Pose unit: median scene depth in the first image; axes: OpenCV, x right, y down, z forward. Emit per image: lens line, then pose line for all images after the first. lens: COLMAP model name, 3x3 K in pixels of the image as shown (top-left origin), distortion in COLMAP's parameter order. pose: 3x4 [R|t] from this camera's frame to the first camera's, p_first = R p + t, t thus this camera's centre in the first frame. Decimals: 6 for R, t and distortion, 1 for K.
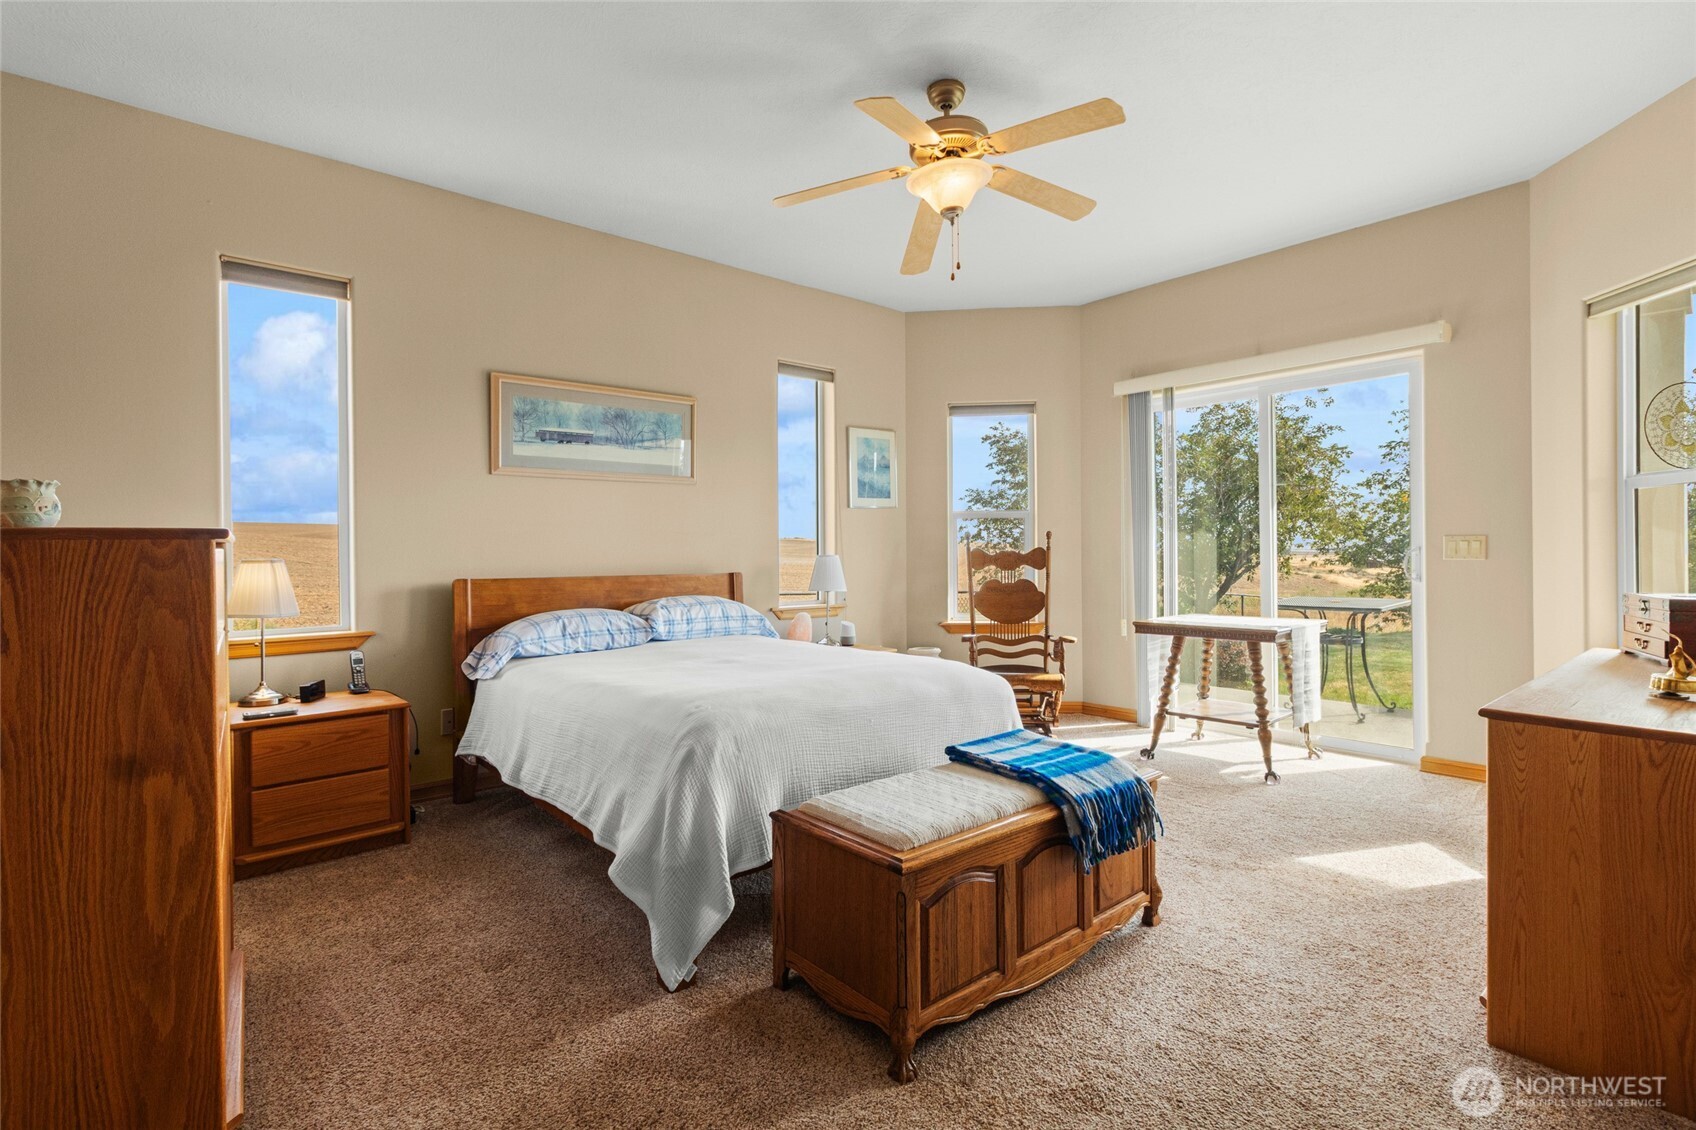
lens RADIAL K [[798.0, 0, 849.1], [0, 798.0, 542.4], [0, 0, 1]] dist [0.000036, 0.000194]
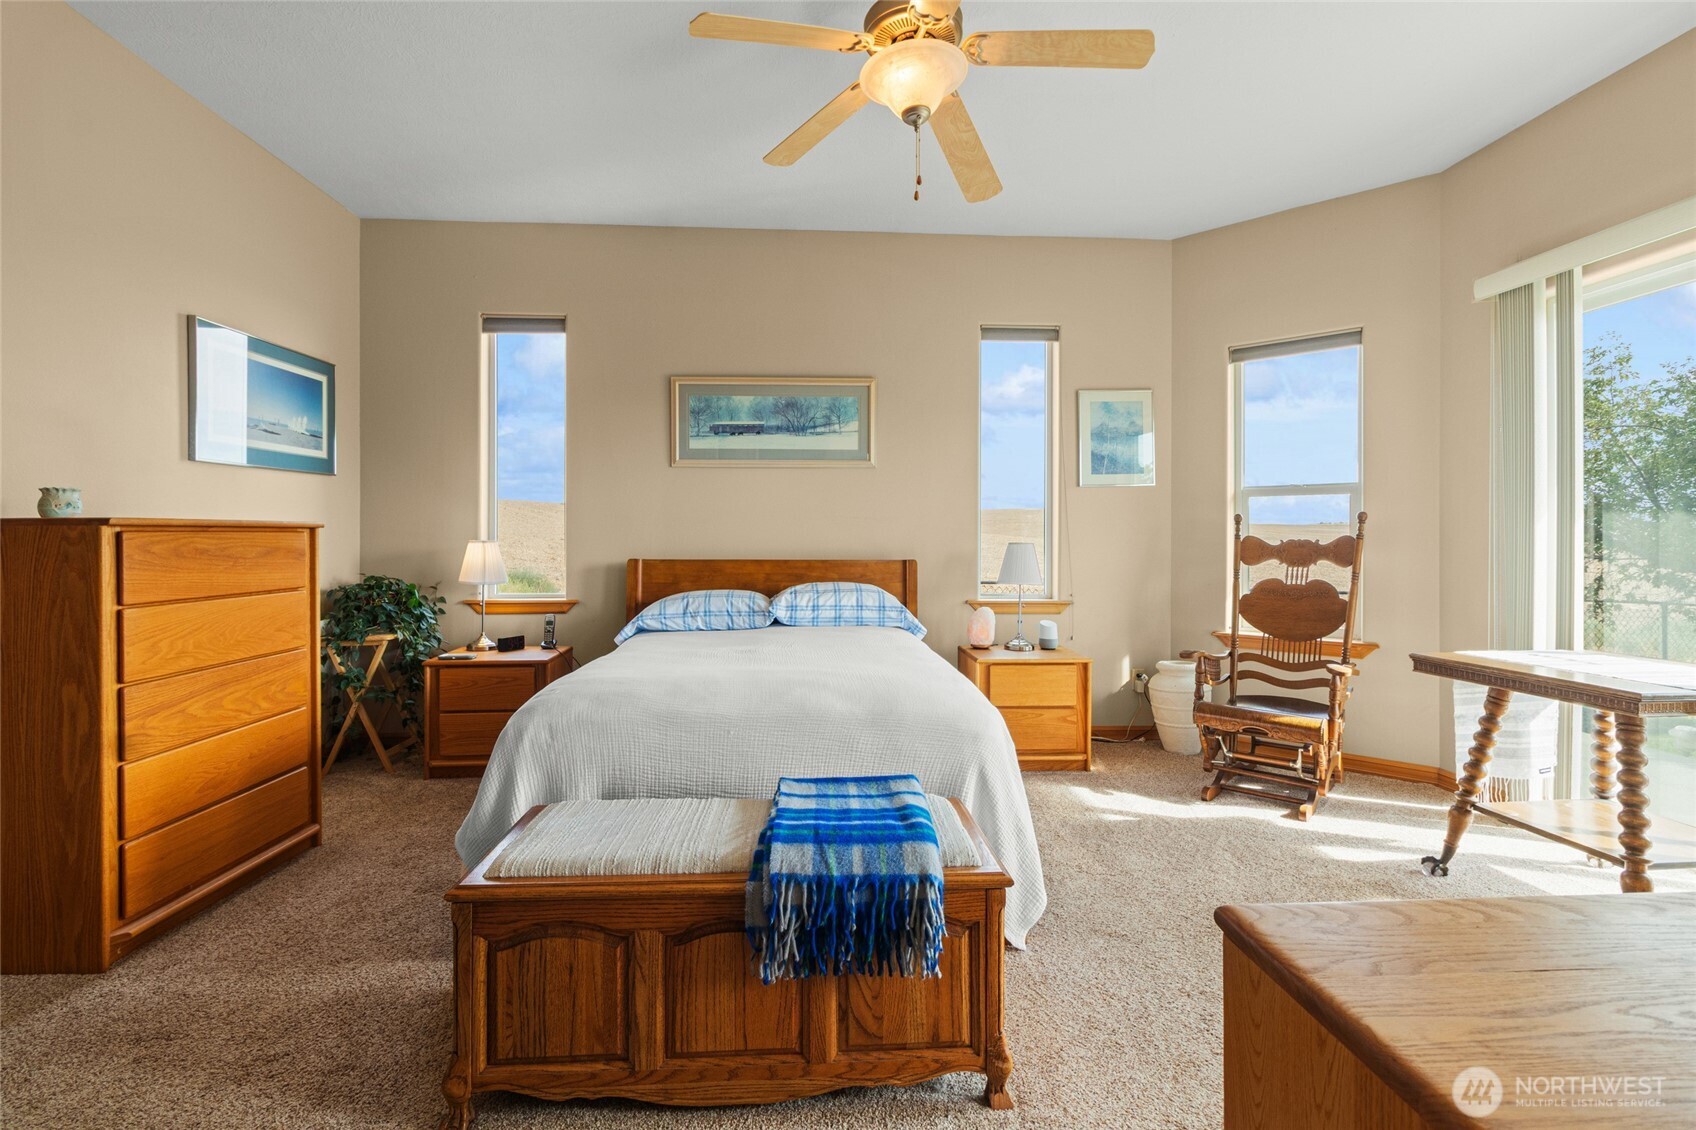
lens RADIAL K [[793.3, 0, 846.6], [0, 793.3, 527.3], [0, 0, 1]] dist [0.000955, 0.000195]
pose [[0.798299, 0.001335, -0.602260, 0.406732], [-0.001161, 0.999999, 0.000678, -0.001020], [0.602260, 0.000158, 0.798300, 0.239227]]
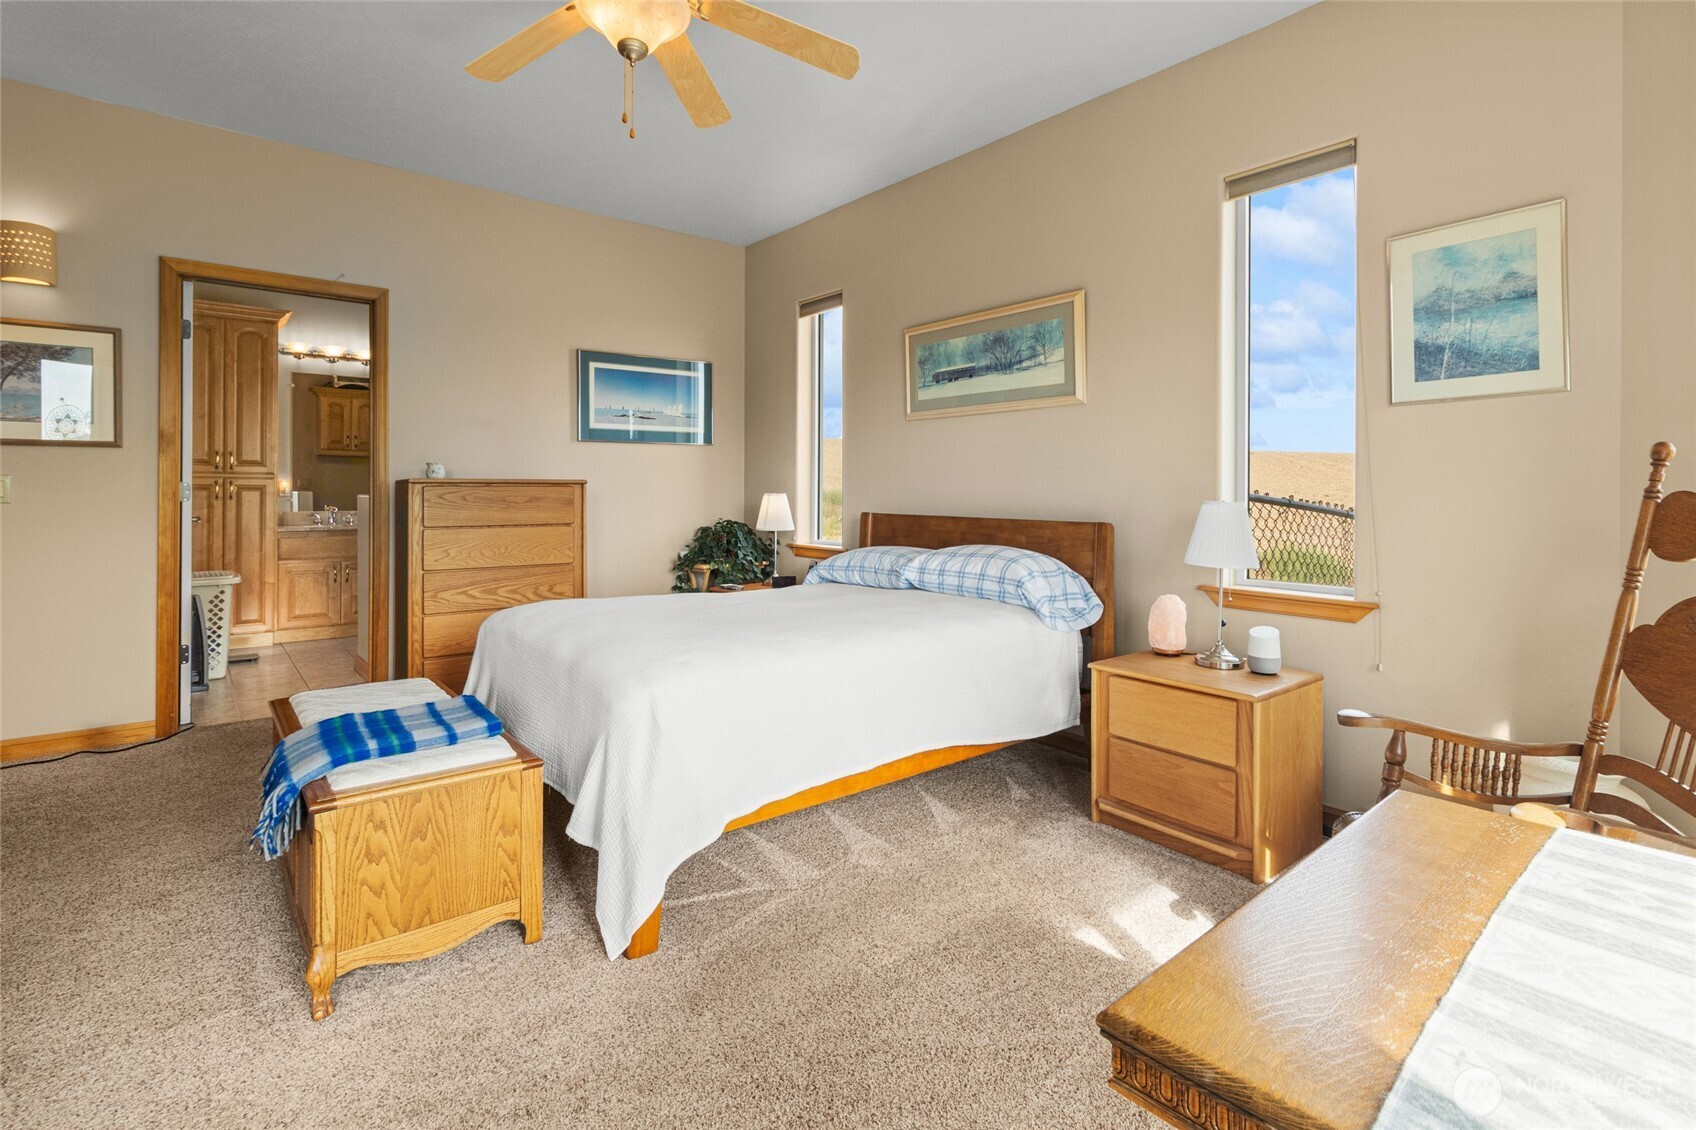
lens RADIAL K [[809.5, 0, 844.7], [0, 809.5, 484.2], [0, 0, 1]] dist [0.000582, 0.000104]
pose [[-0.023133, -0.000021, -0.999732, 0.656574], [0.004948, 0.999988, -0.000136, 0.003284], [0.999720, -0.004949, -0.023133, 0.893500]]
